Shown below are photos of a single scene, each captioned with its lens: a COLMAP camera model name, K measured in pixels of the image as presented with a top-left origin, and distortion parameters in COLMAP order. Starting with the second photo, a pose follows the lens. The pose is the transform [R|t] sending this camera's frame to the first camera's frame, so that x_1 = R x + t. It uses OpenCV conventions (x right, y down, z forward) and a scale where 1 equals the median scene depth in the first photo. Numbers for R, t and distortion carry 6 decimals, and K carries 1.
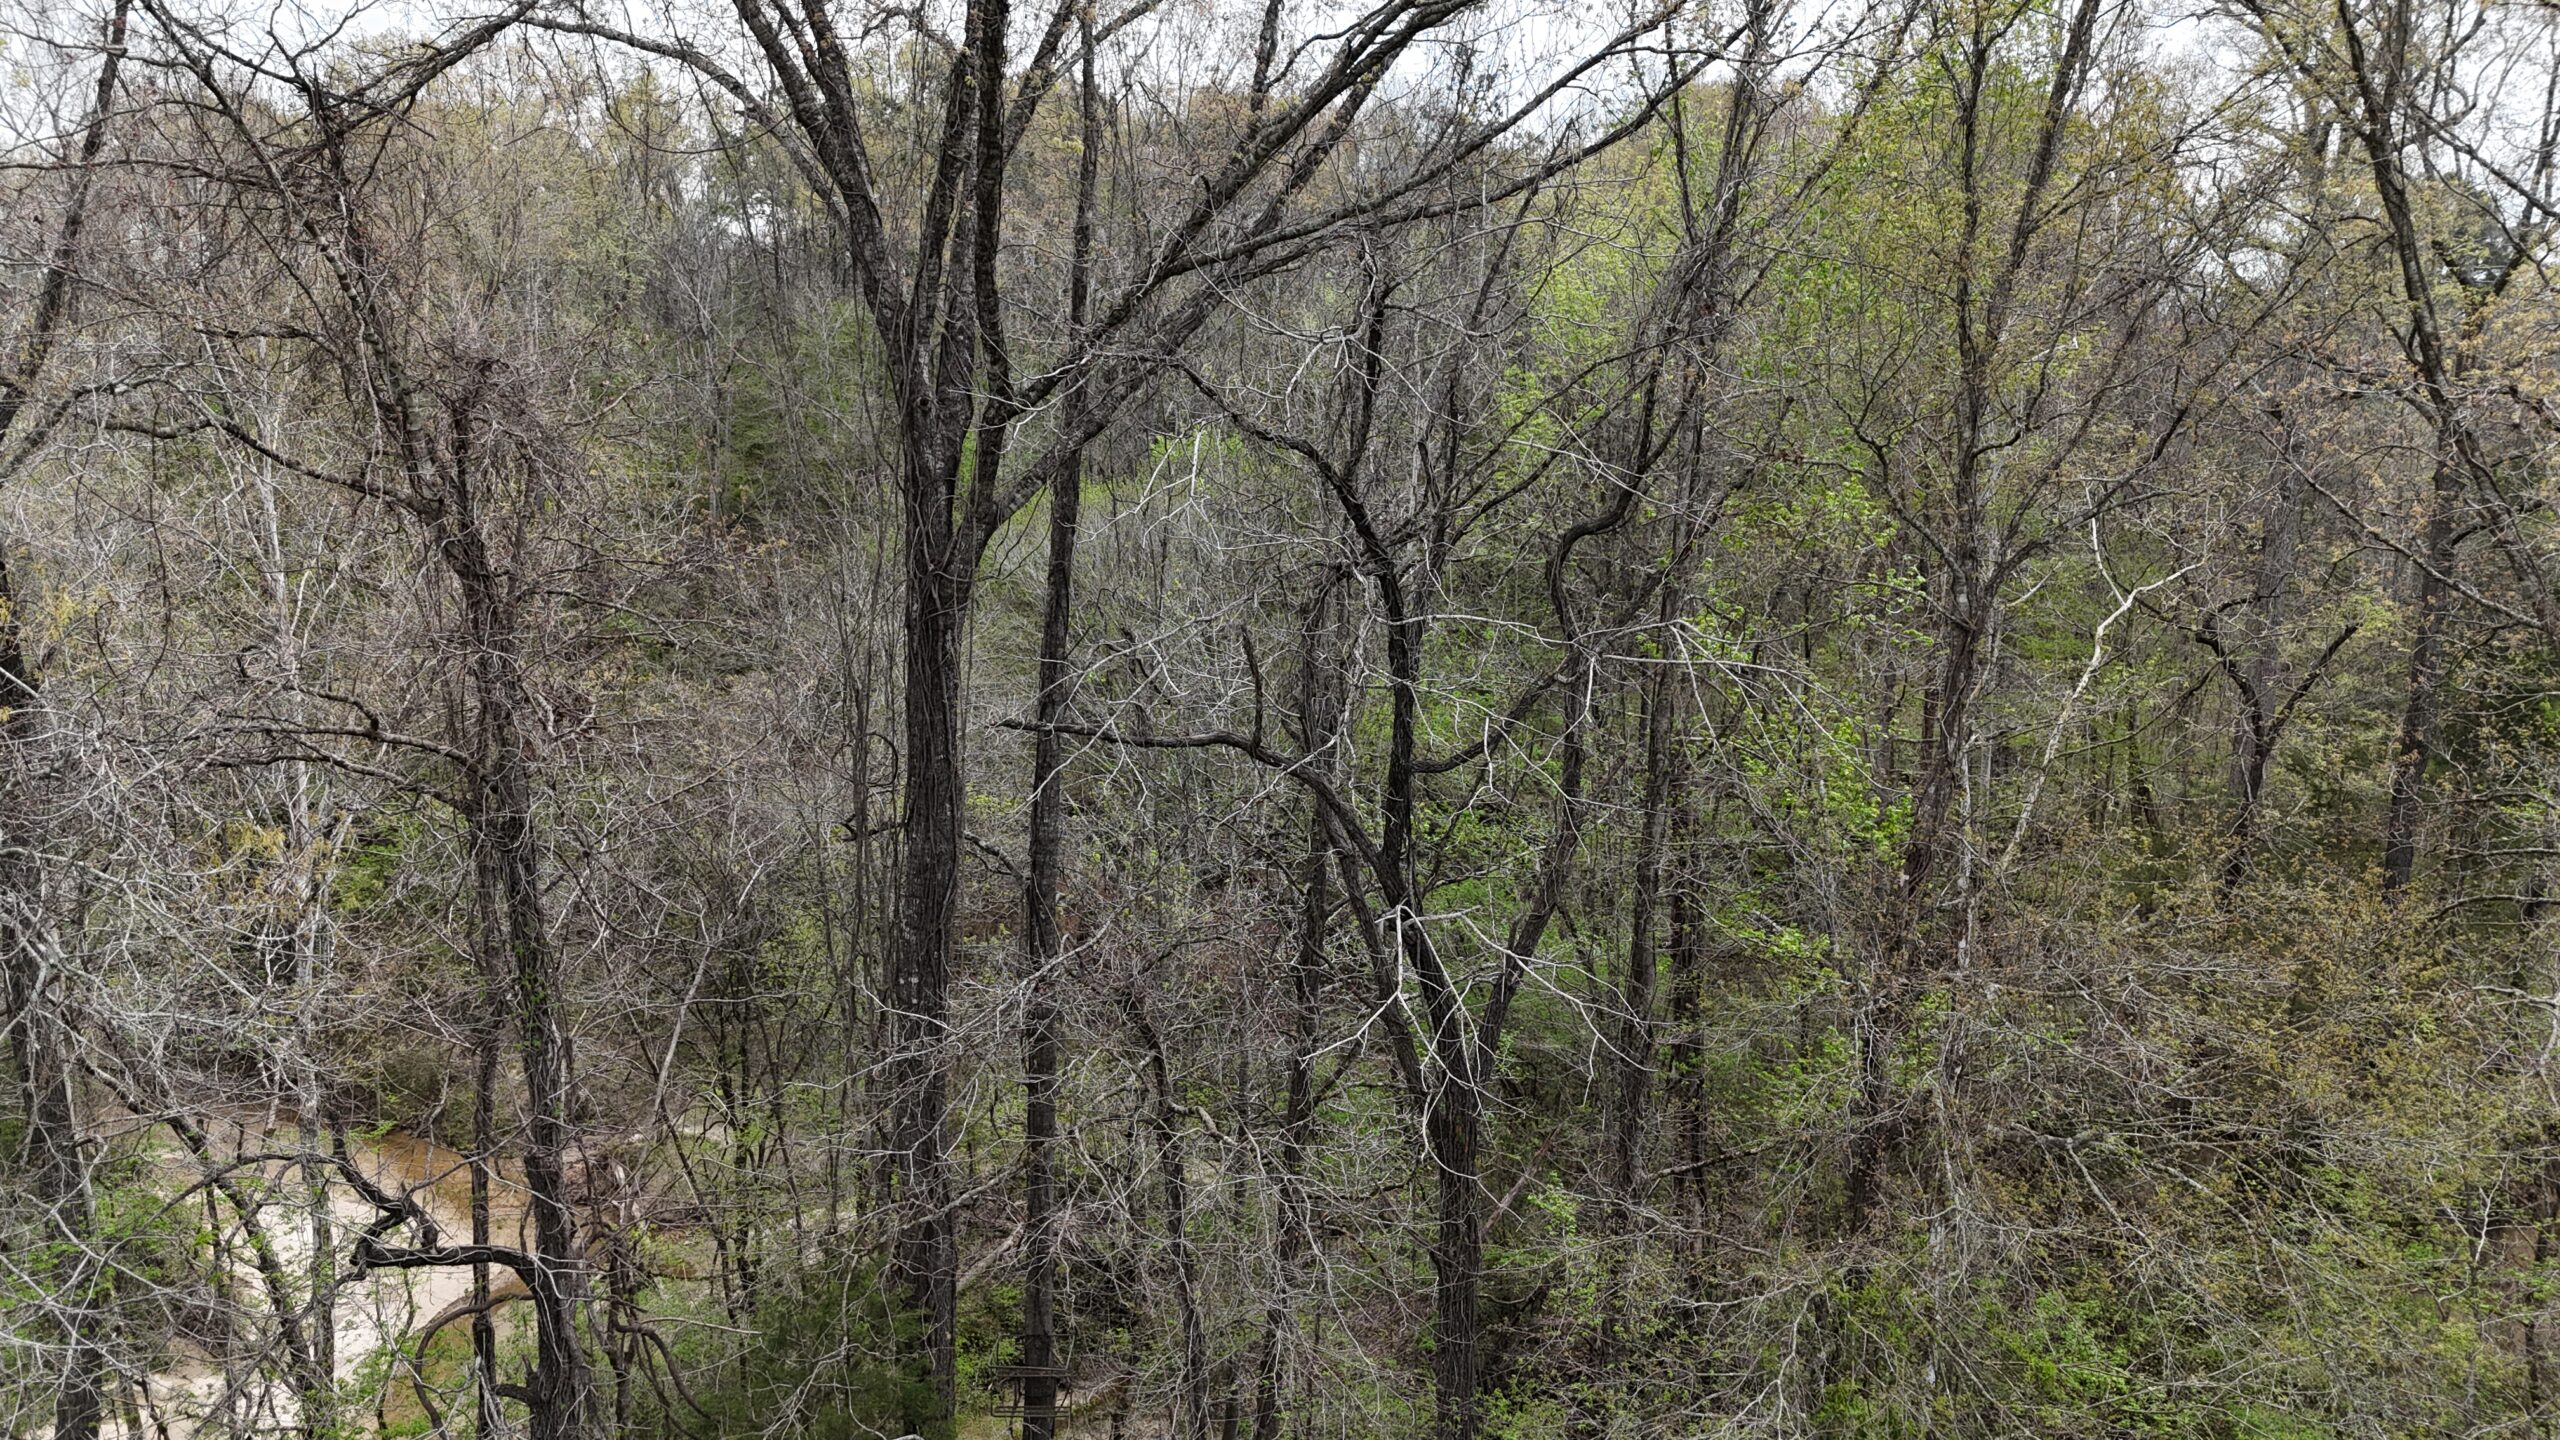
lens RADIAL K [[1615.9, 0, 1280.0], [0, 1615.9, 720.0], [0, 0, 1]] dist [-0.000721, -0.000595]
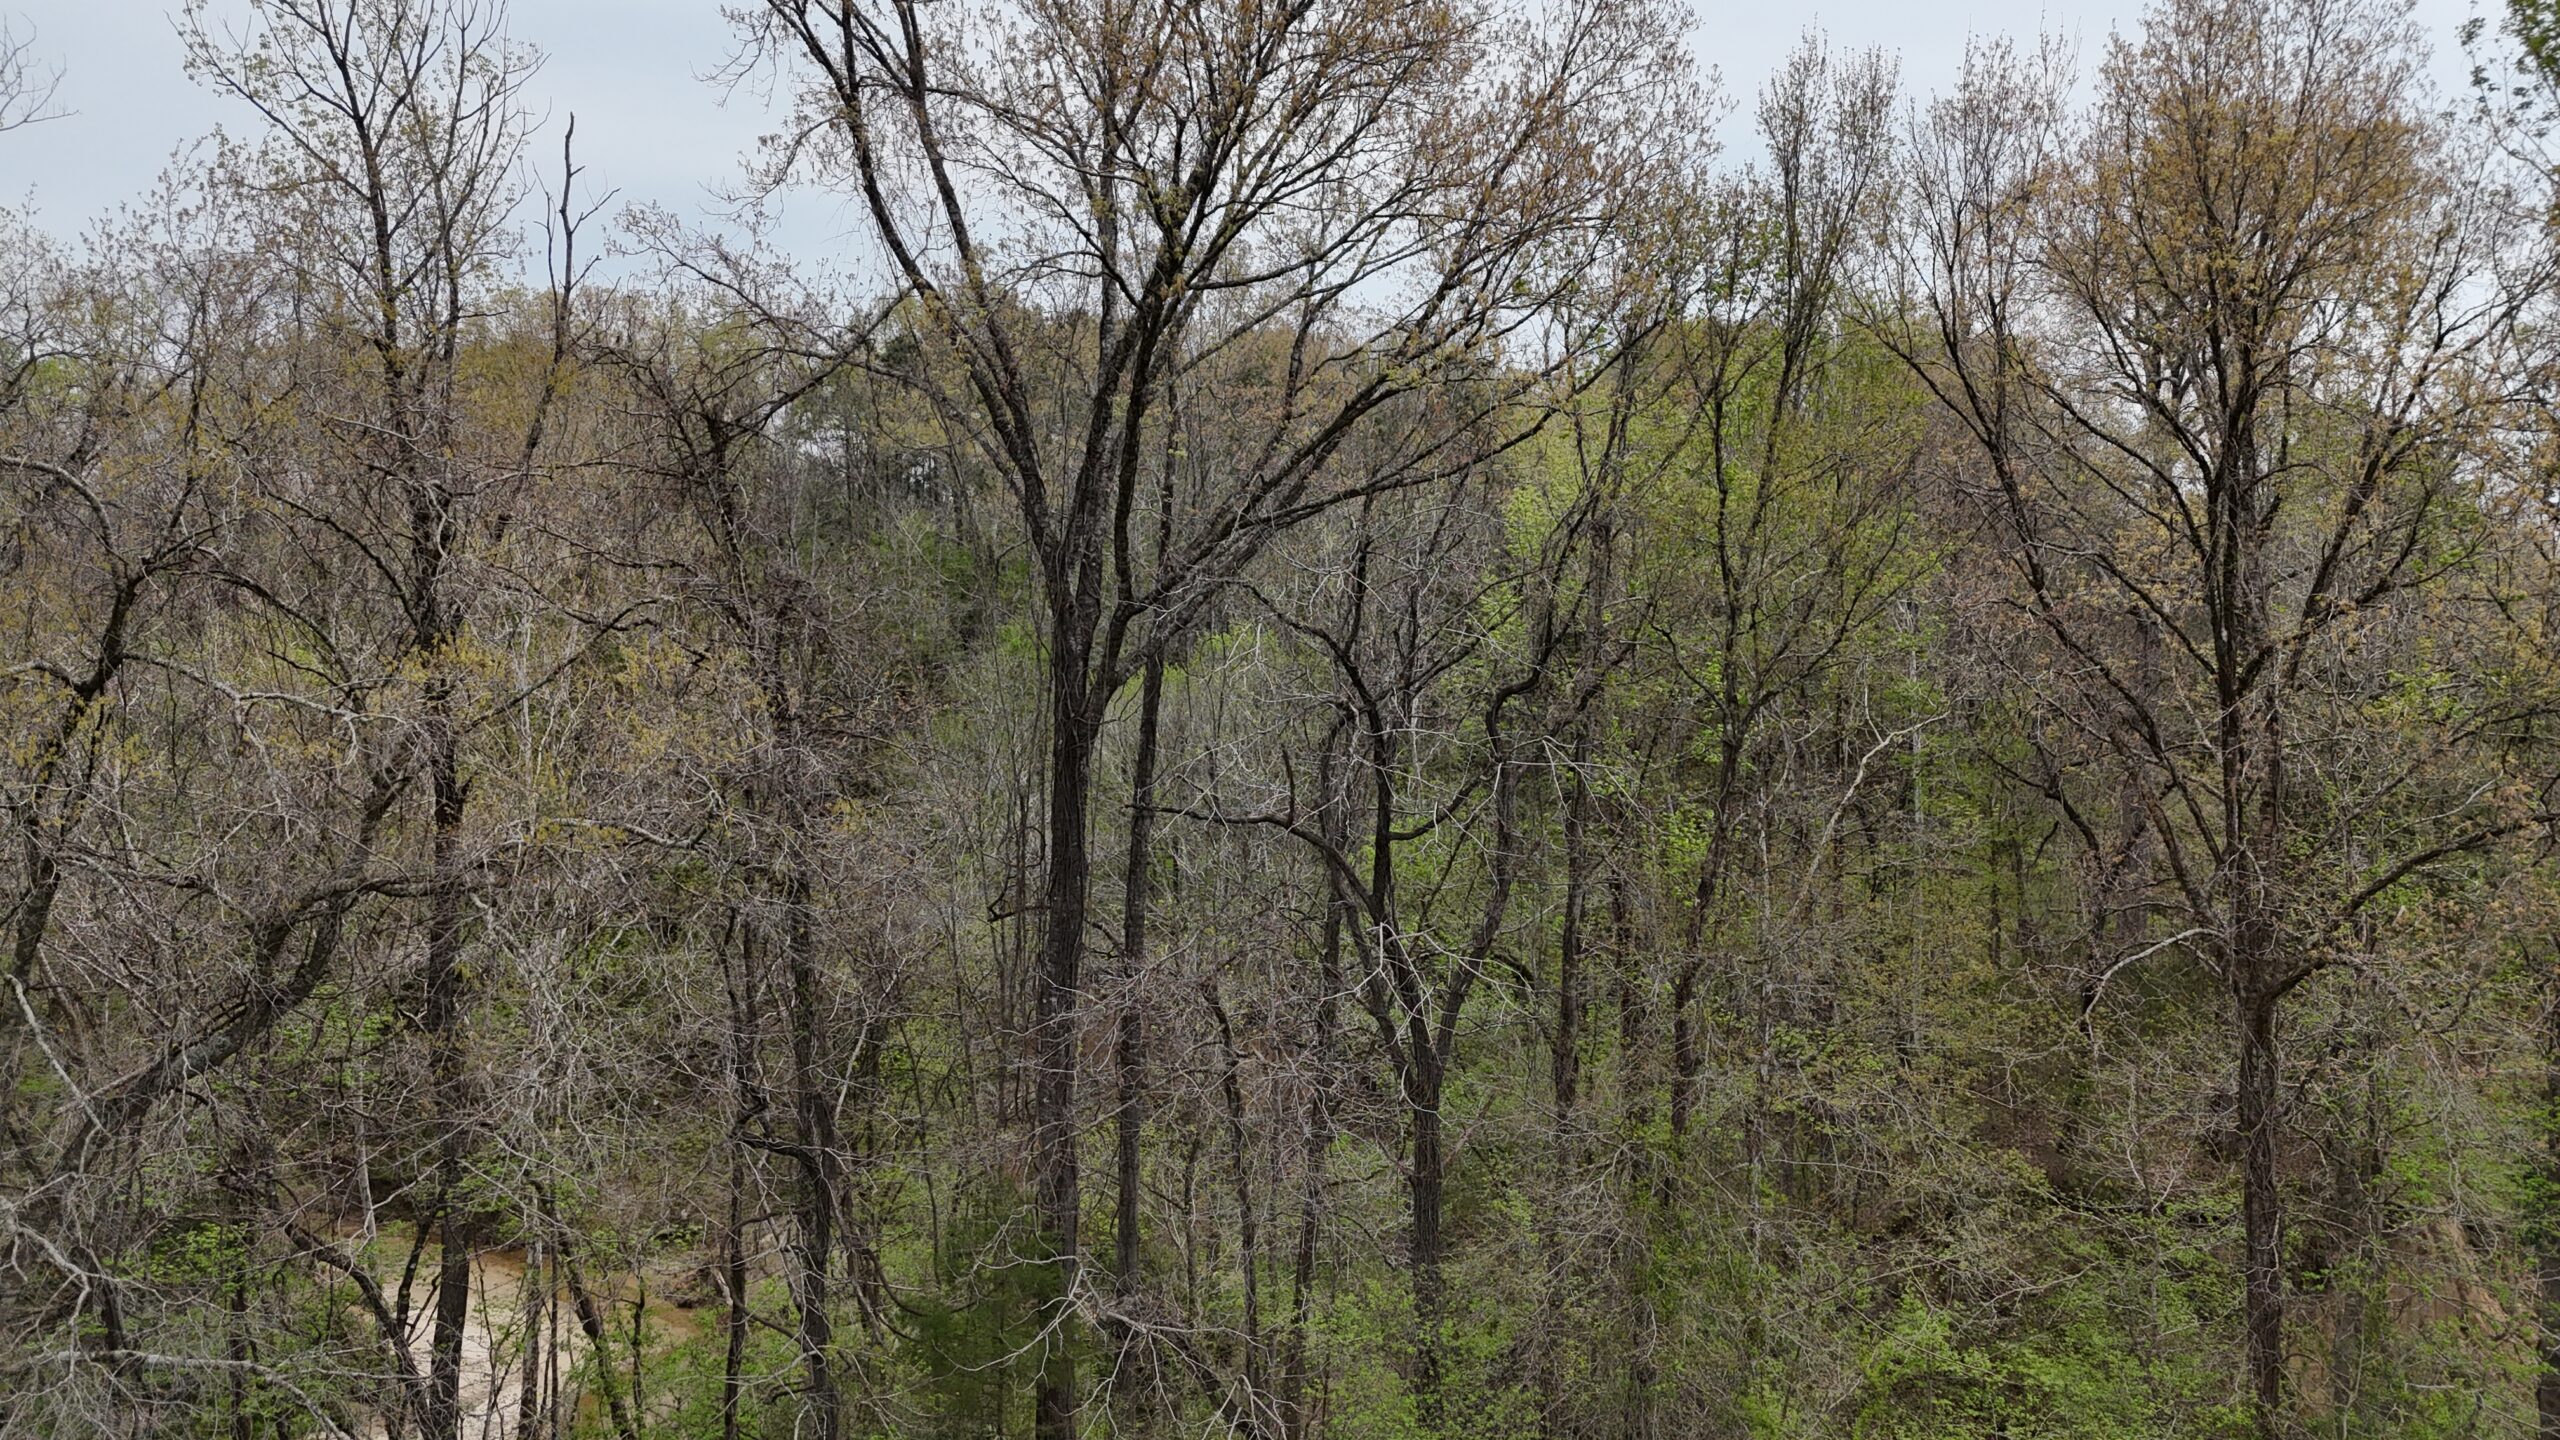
lens RADIAL K [[1615.9, 0, 1280.0], [0, 1615.9, 720.0], [0, 0, 1]] dist [-0.000721, -0.000595]
pose [[0.999897, 0.000085, -0.014368, -0.002290], [-0.001836, 0.992538, -0.121919, 0.094413], [0.014251, 0.121933, 0.992436, -0.494440]]
